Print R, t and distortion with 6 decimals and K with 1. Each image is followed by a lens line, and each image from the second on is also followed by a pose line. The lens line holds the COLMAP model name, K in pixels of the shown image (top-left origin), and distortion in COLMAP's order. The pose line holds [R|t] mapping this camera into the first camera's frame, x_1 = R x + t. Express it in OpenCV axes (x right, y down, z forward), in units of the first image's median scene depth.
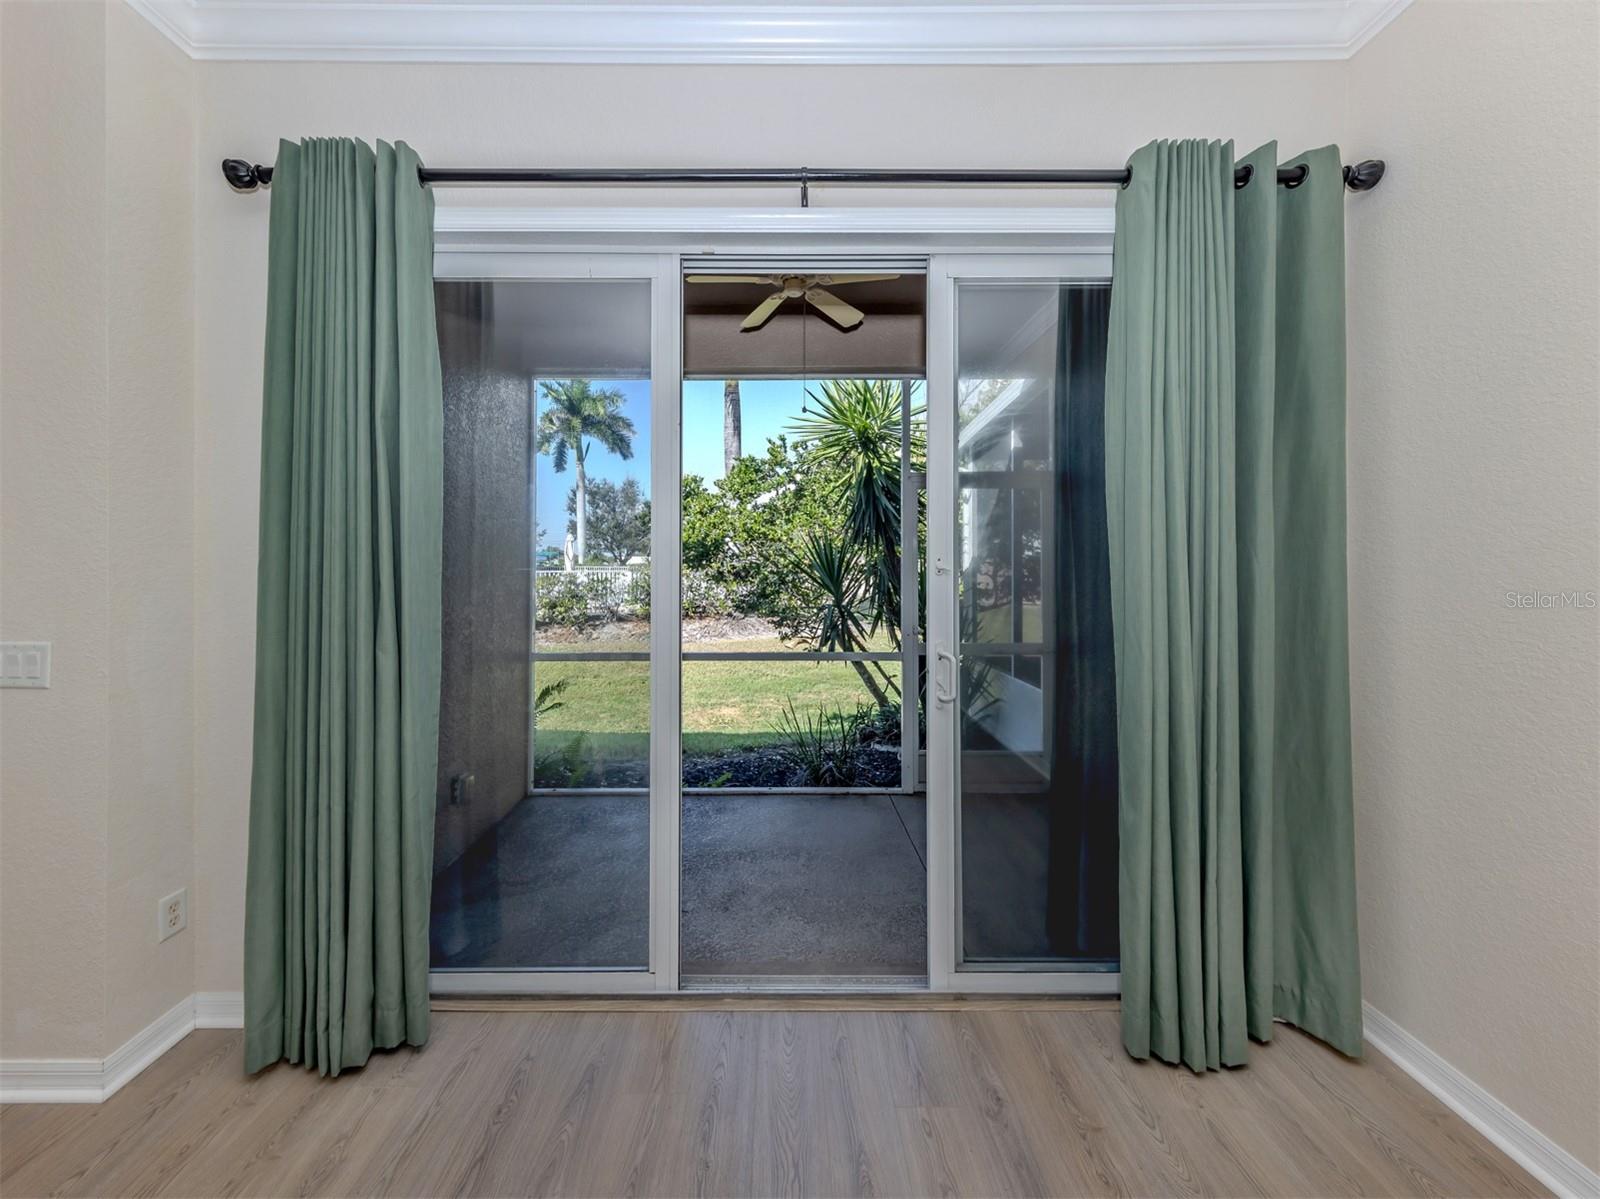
lens RADIAL K [[587.3, 0, 783.2], [0, 587.3, 556.8], [0, 0, 1]] dist [0.009081, -0.001752]
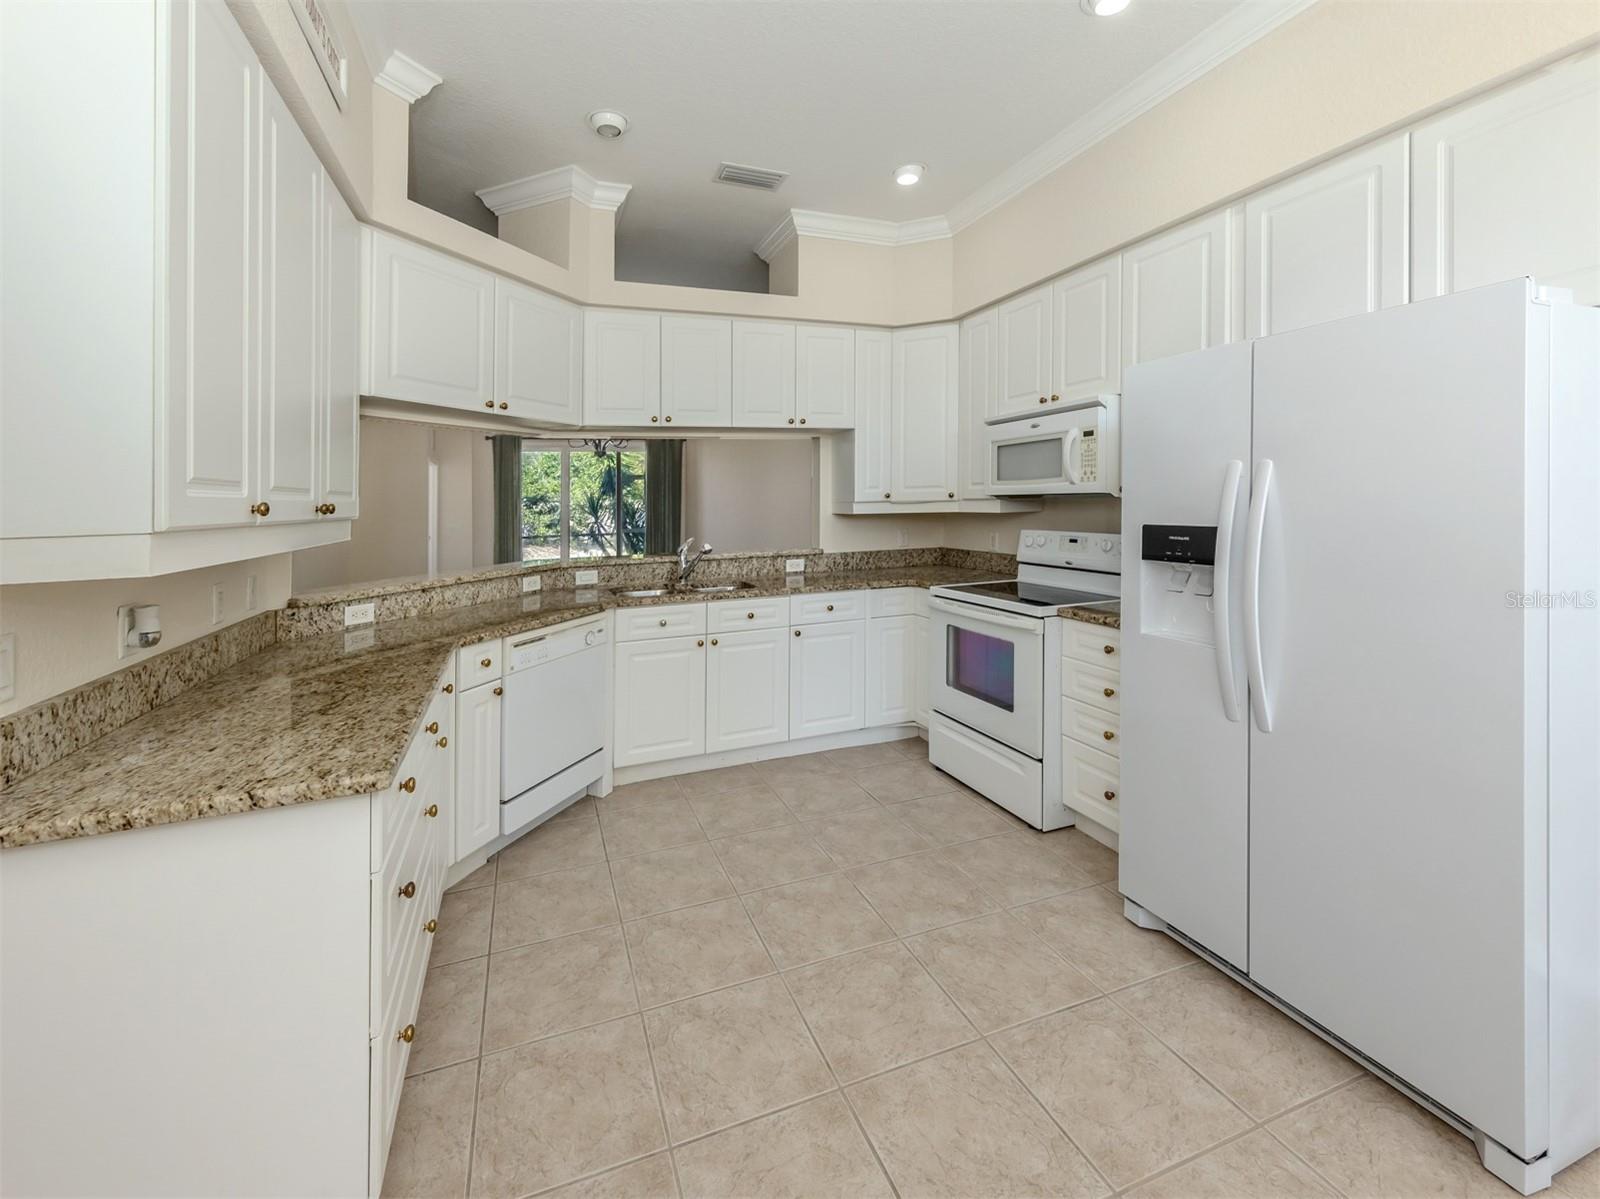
lens RADIAL K [[656.2, 0, 747.5], [0, 656.2, 505.4], [0, 0, 1]] dist [0.001537, -0.000009]
pose [[0.947974, -0.020555, 0.317683, -0.145443], [0.014716, 0.999676, 0.020769, -0.029502], [-0.318007, -0.015013, 0.947970, -1.512238]]
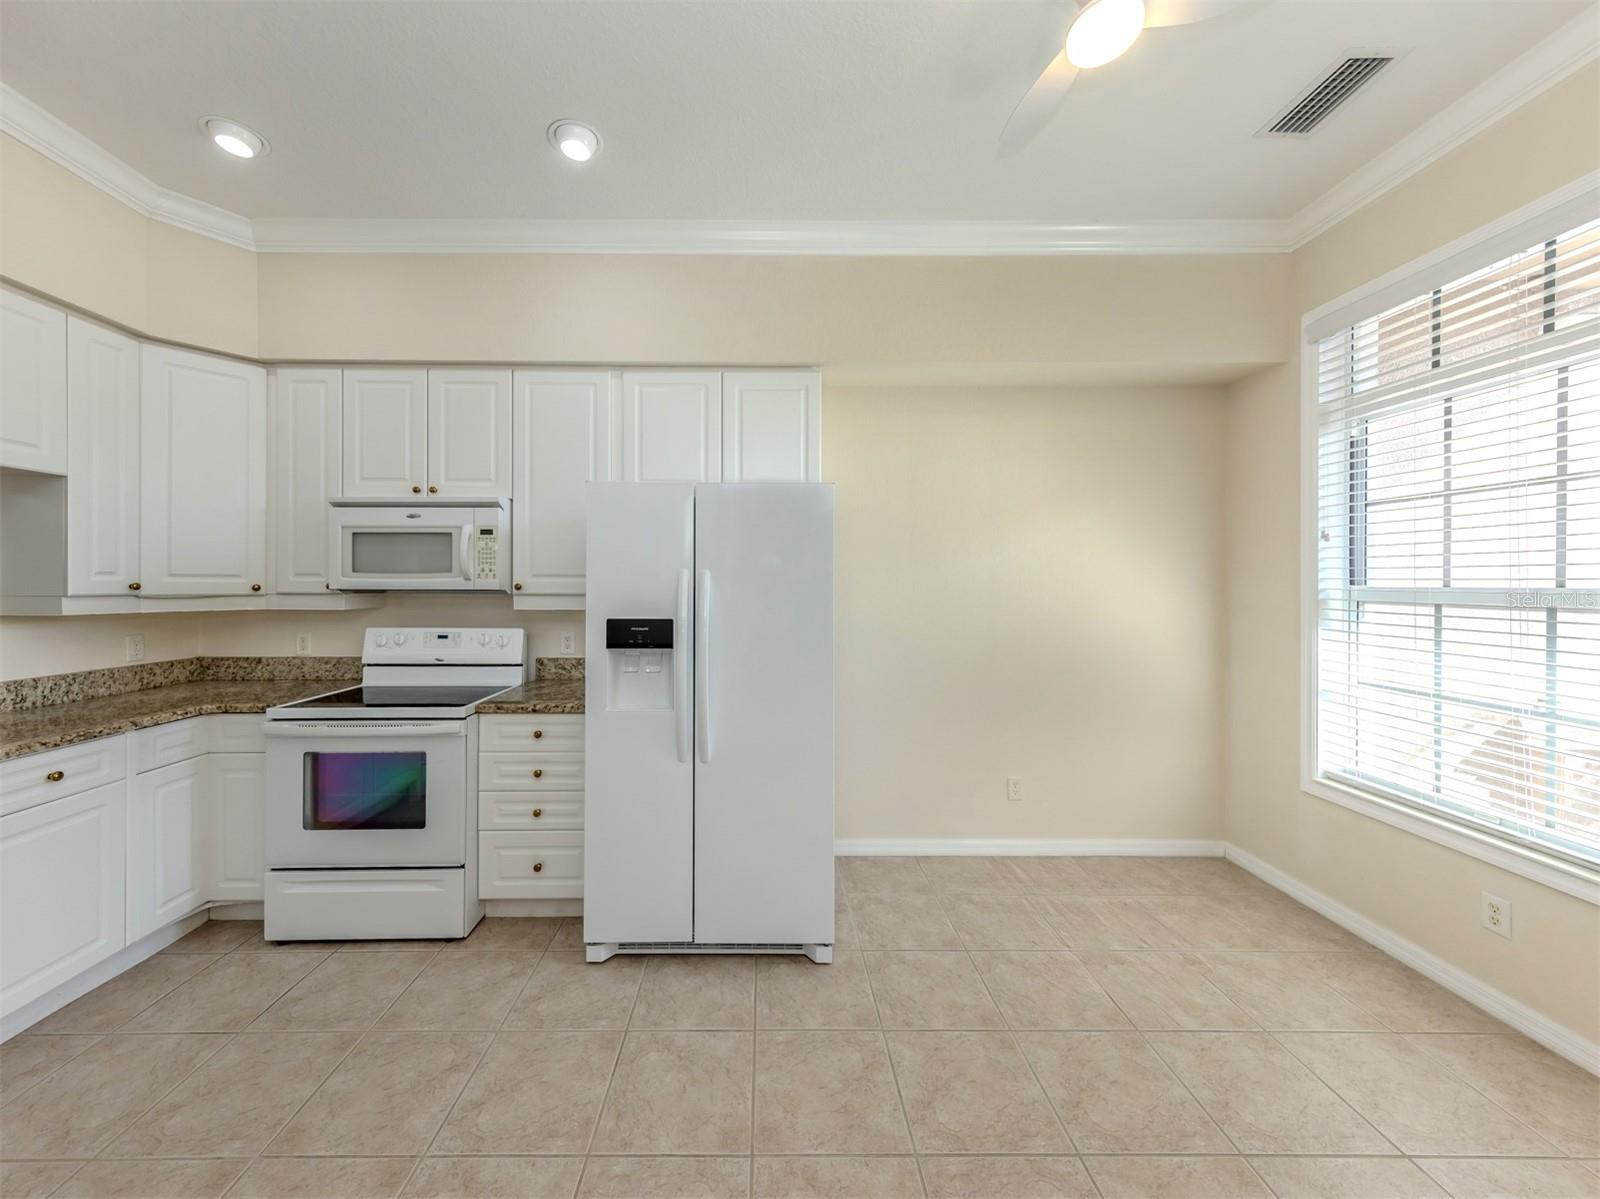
lens RADIAL K [[587.3, 0, 766.2], [0, 587.3, 607.1], [0, 0, 1]] dist [0.009081, -0.001752]
pose [[-0.006535, -0.030953, 0.999499, -0.211919], [-0.017637, 0.999369, 0.030833, -0.028985], [-0.999823, -0.017427, -0.007077, -1.318428]]
